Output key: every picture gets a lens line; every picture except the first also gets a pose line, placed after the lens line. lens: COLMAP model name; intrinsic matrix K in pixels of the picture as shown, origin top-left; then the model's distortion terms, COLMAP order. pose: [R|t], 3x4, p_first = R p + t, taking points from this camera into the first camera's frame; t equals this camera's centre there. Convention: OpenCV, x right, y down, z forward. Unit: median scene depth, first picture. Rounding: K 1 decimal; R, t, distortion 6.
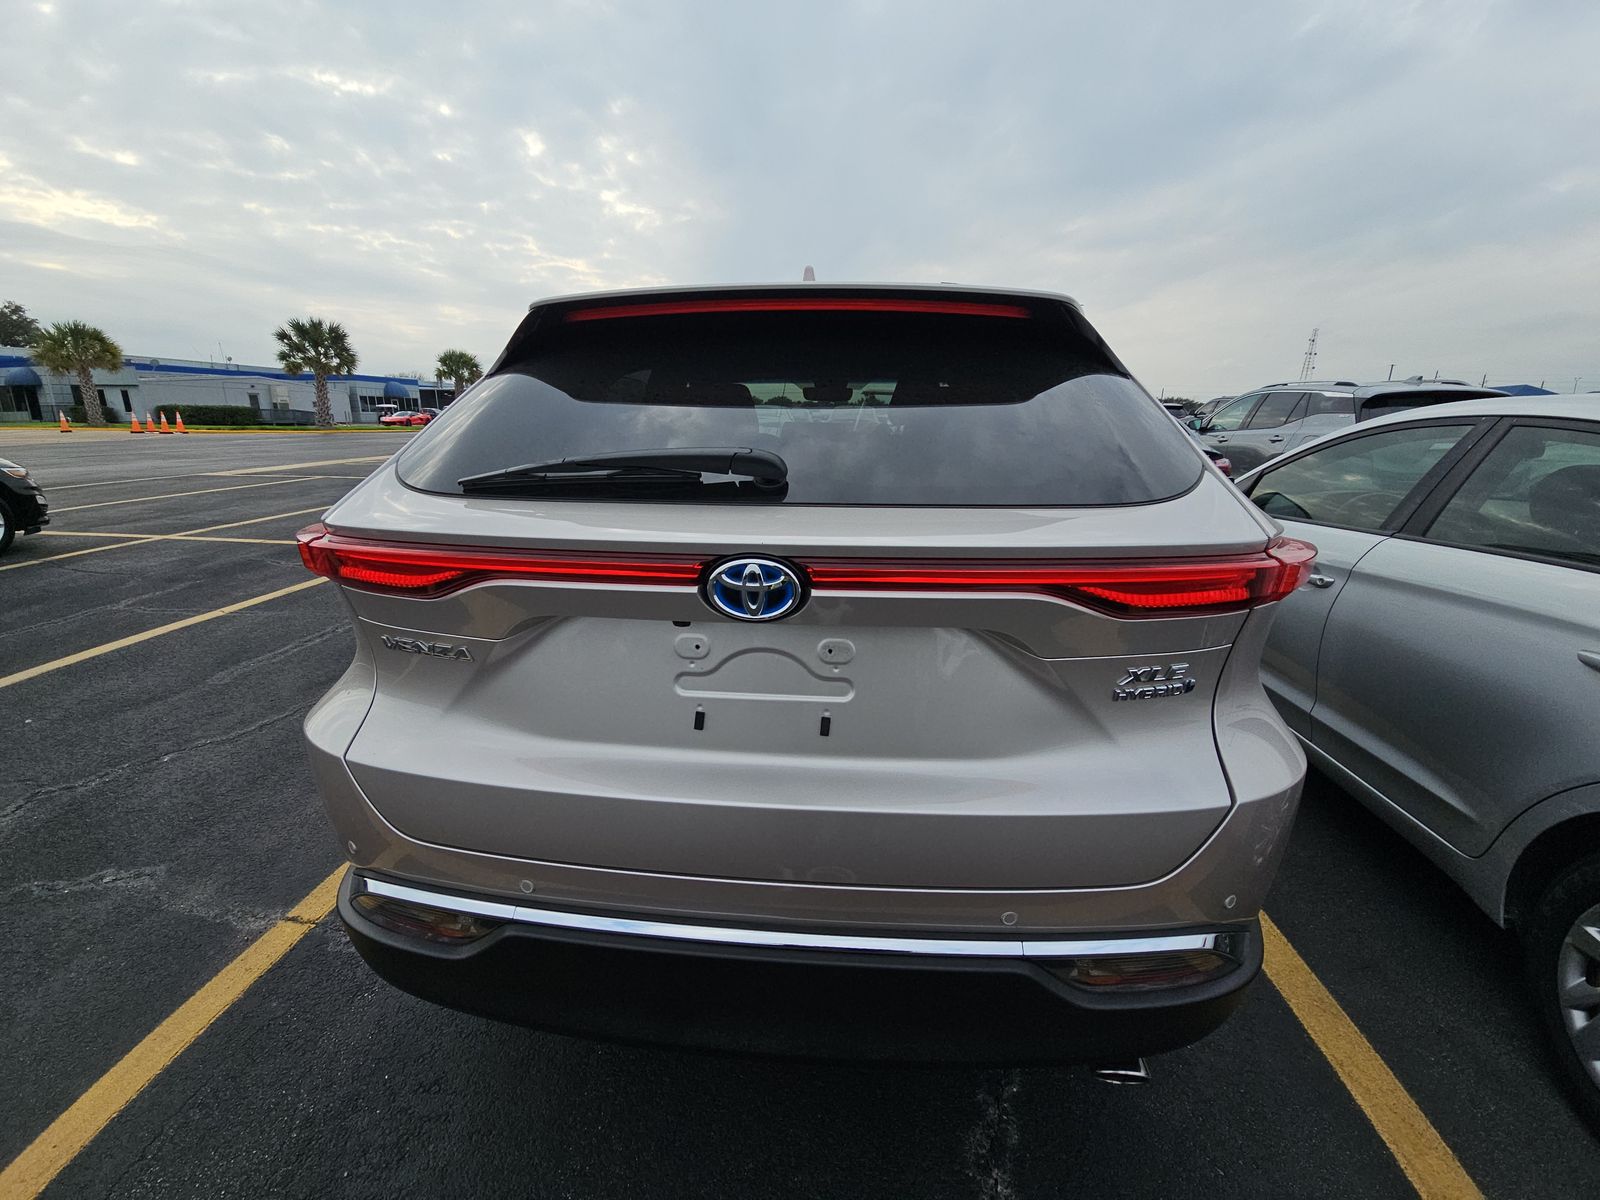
lens RADIAL K [[653.2, 0, 797.0], [0, 653.2, 609.6], [0, 0, 1]] dist [0.005906, -0.001616]
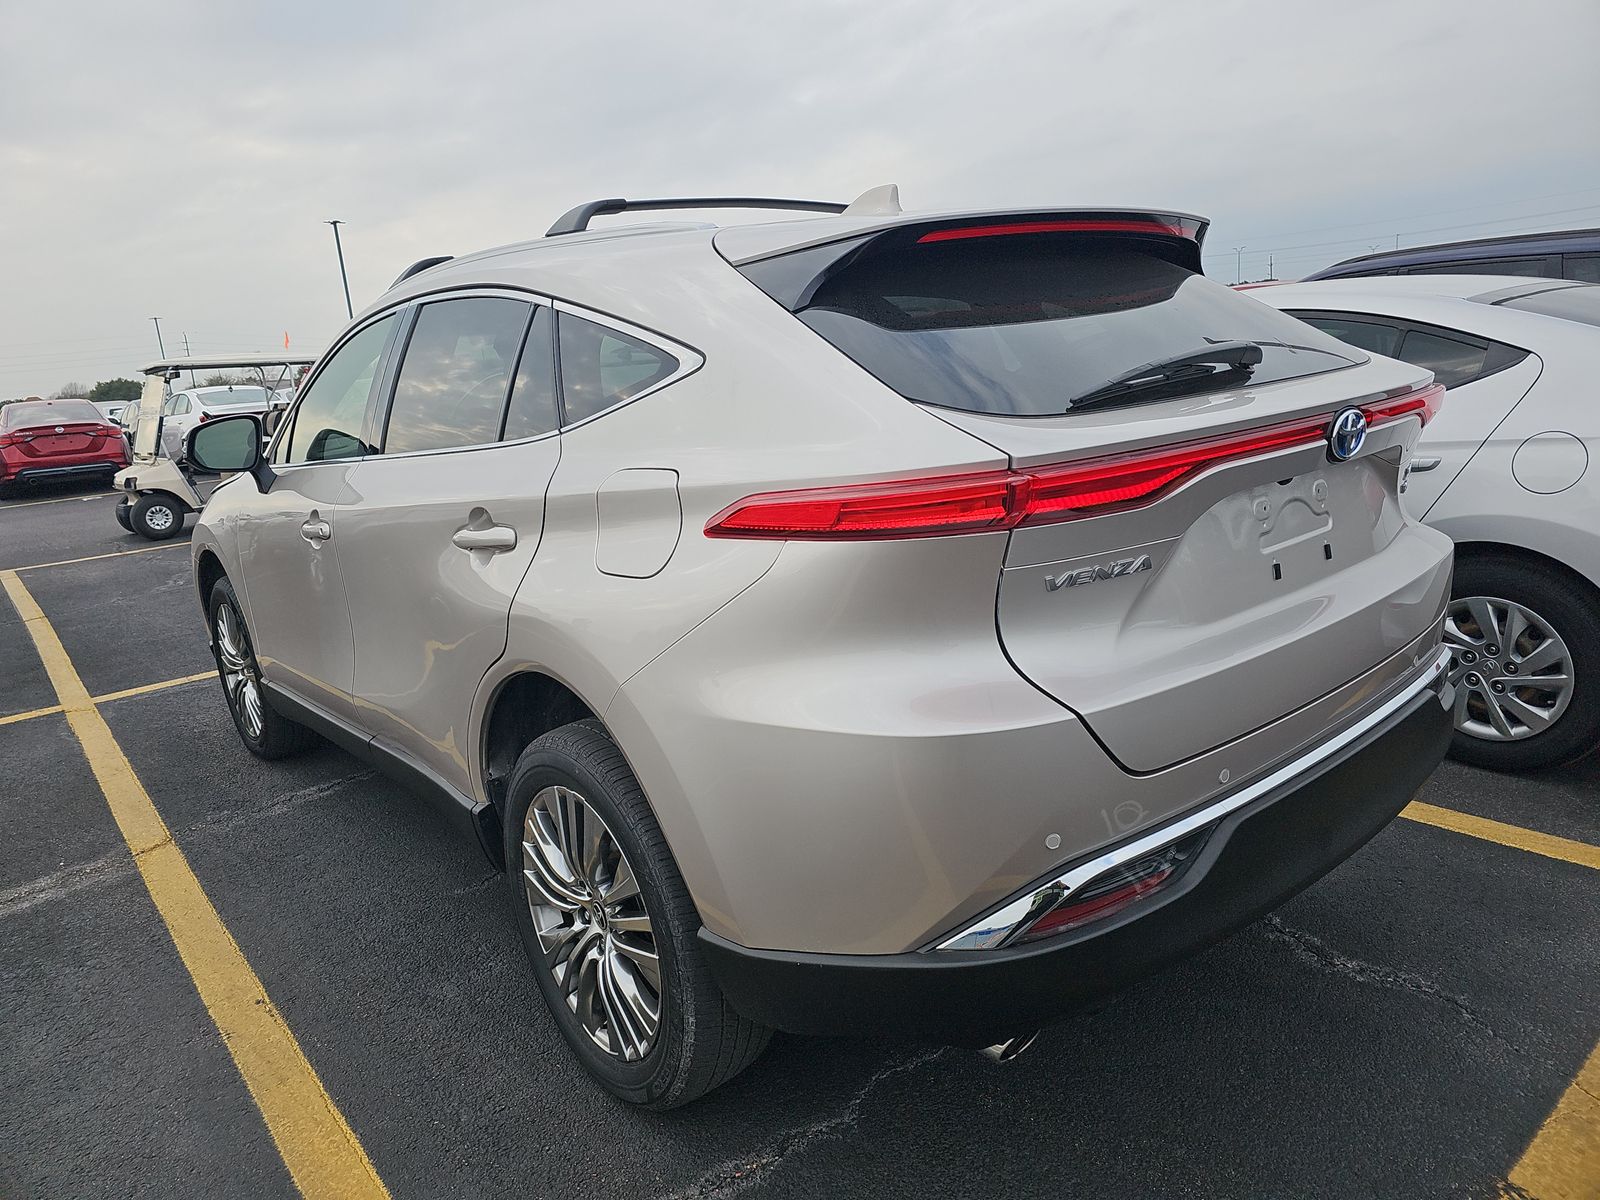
lens RADIAL K [[1076.2, 0, 792.4], [0, 1076.2, 600.6], [0, 0, 1]] dist [0.011207, -0.009632]
pose [[0.700570, -0.231036, 0.675147, -0.208562], [0.296229, 0.954920, 0.019391, -0.007229], [-0.649192, 0.186413, 0.737428, 0.016645]]
